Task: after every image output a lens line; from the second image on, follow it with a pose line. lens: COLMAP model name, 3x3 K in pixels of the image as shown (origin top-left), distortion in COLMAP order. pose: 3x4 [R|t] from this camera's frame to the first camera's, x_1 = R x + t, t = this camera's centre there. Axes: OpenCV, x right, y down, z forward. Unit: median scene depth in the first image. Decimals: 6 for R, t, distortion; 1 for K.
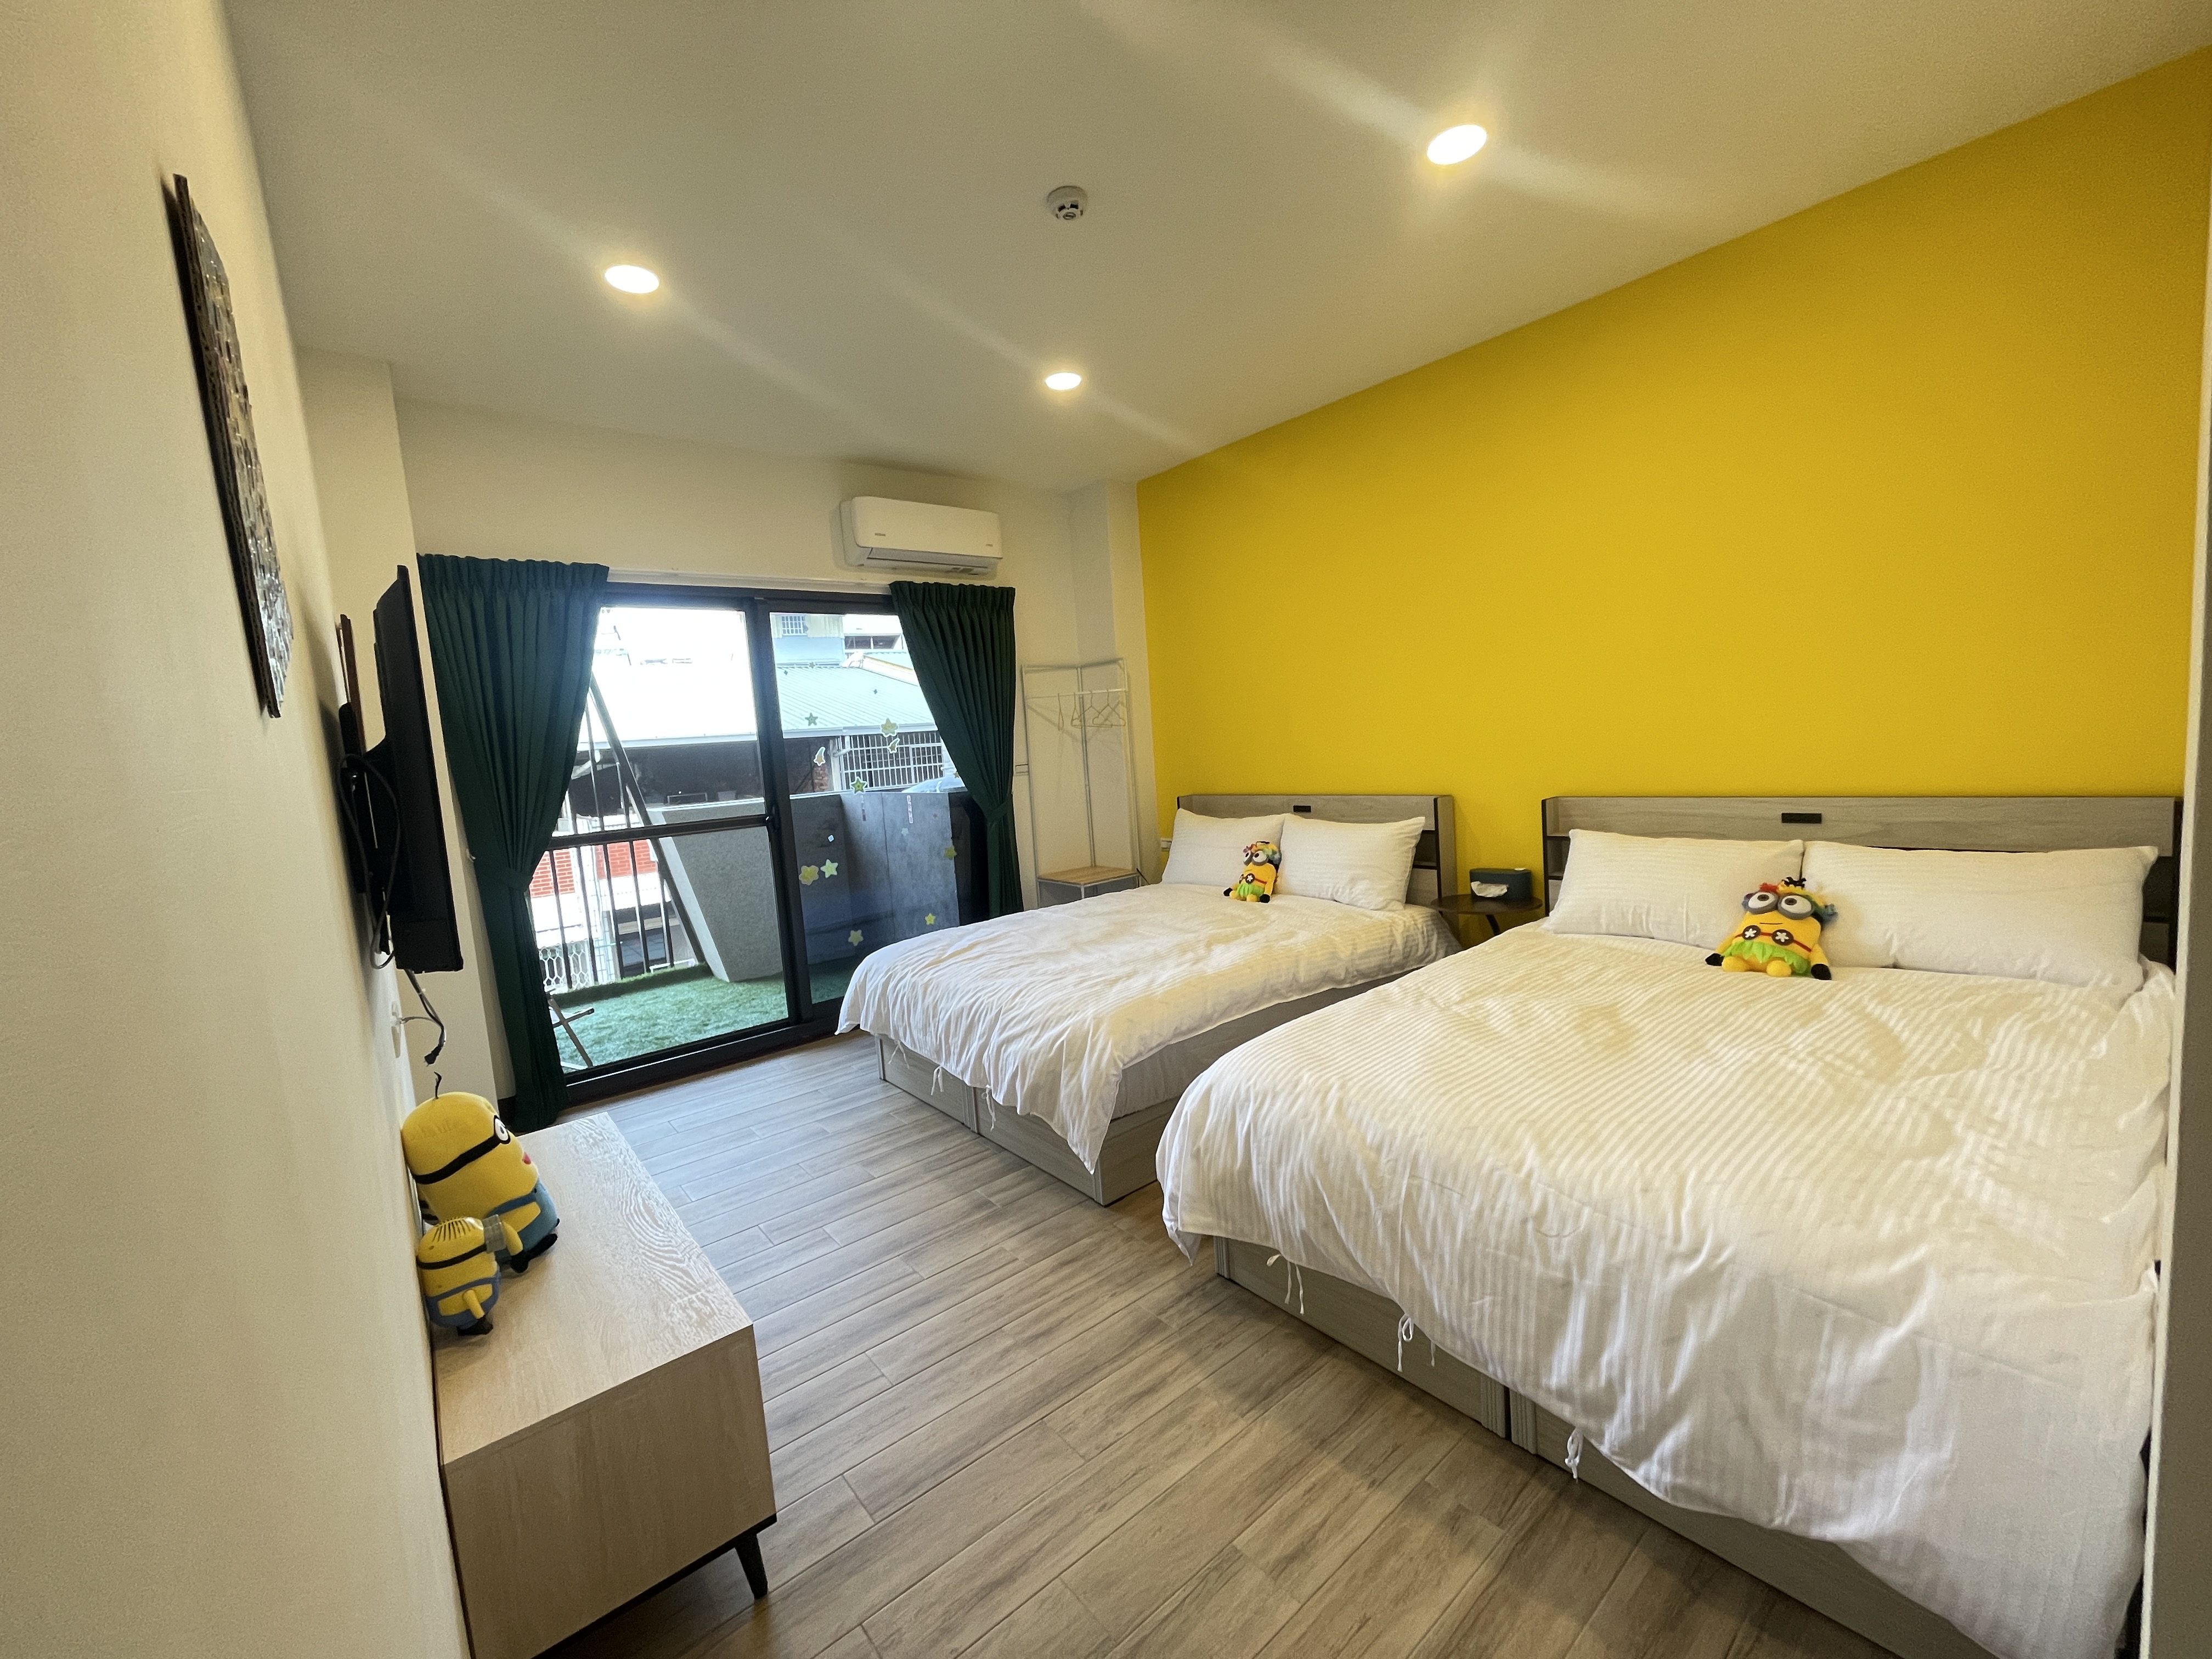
lens RADIAL K [[883.1, 0, 1089.7], [0, 883.1, 819.6], [0, 0, 1]] dist [0.004118, -0.000060]
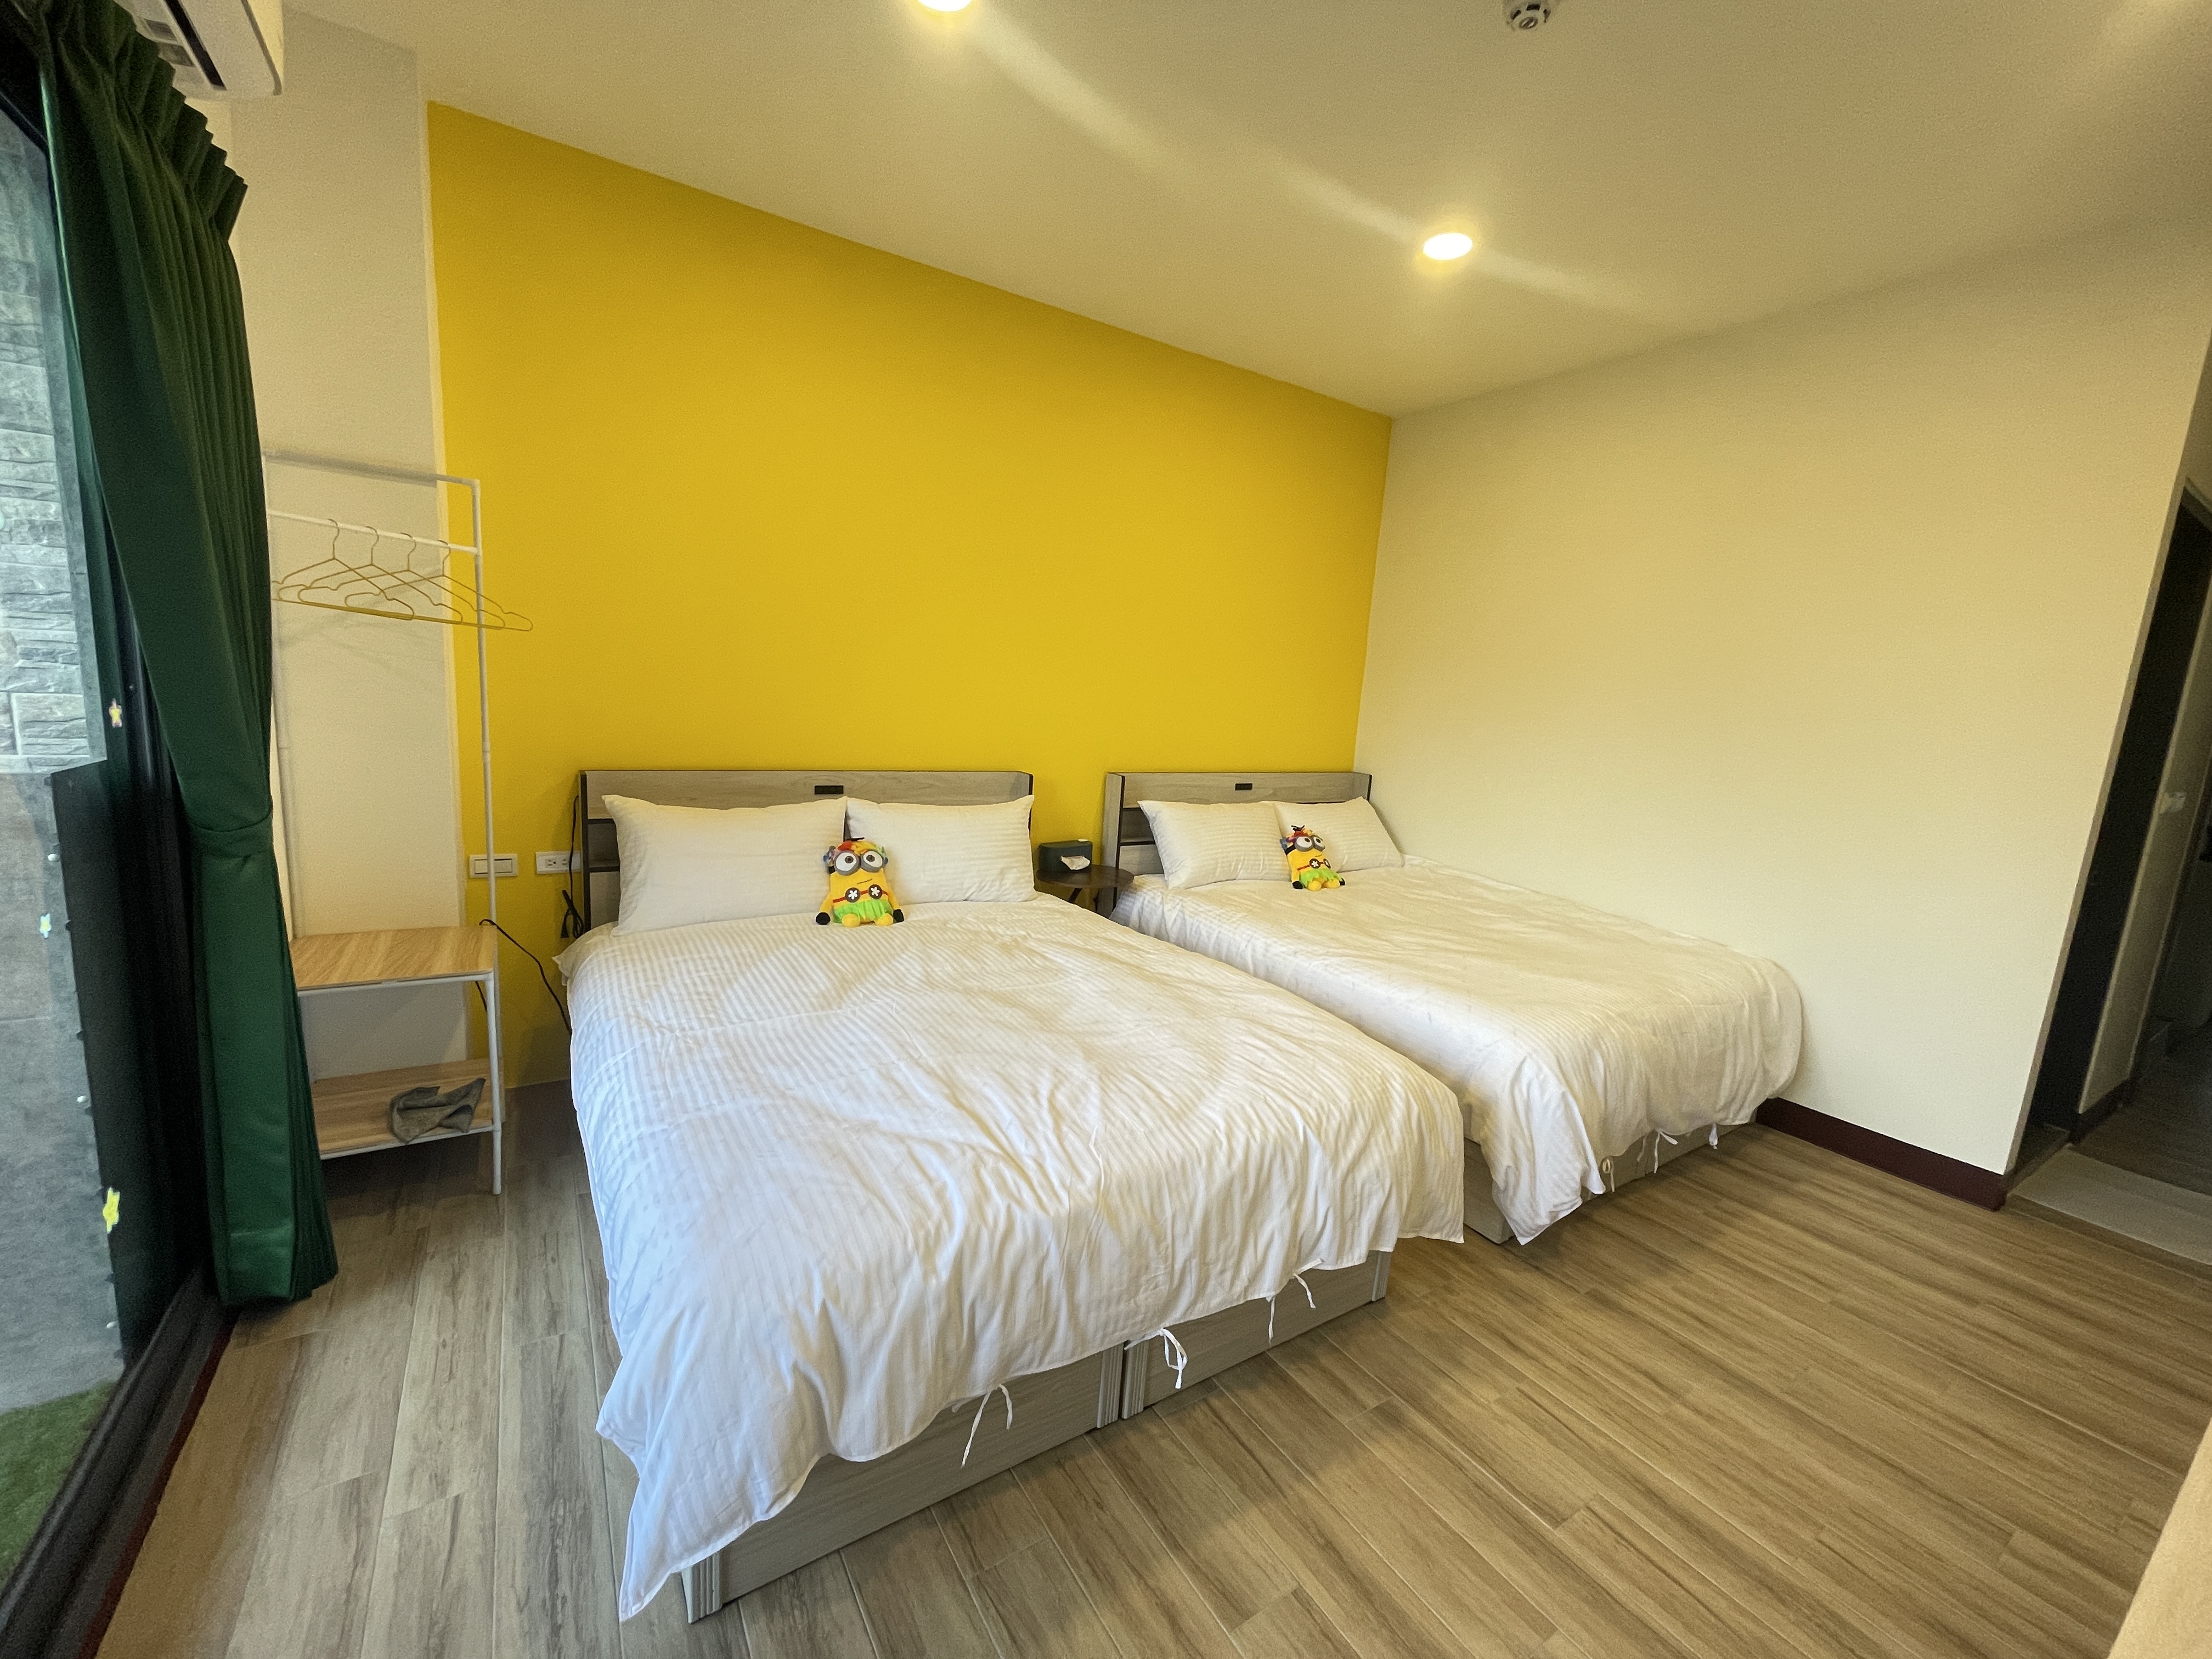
lens RADIAL K [[883.1, 0, 1103.8], [0, 883.1, 844.8], [0, 0, 1]] dist [0.004118, -0.000060]
pose [[0.109101, -0.098035, 0.989185, -0.740533], [0.016674, 0.995165, 0.096789, -0.054486], [-0.993891, 0.005934, 0.110208, 1.113267]]
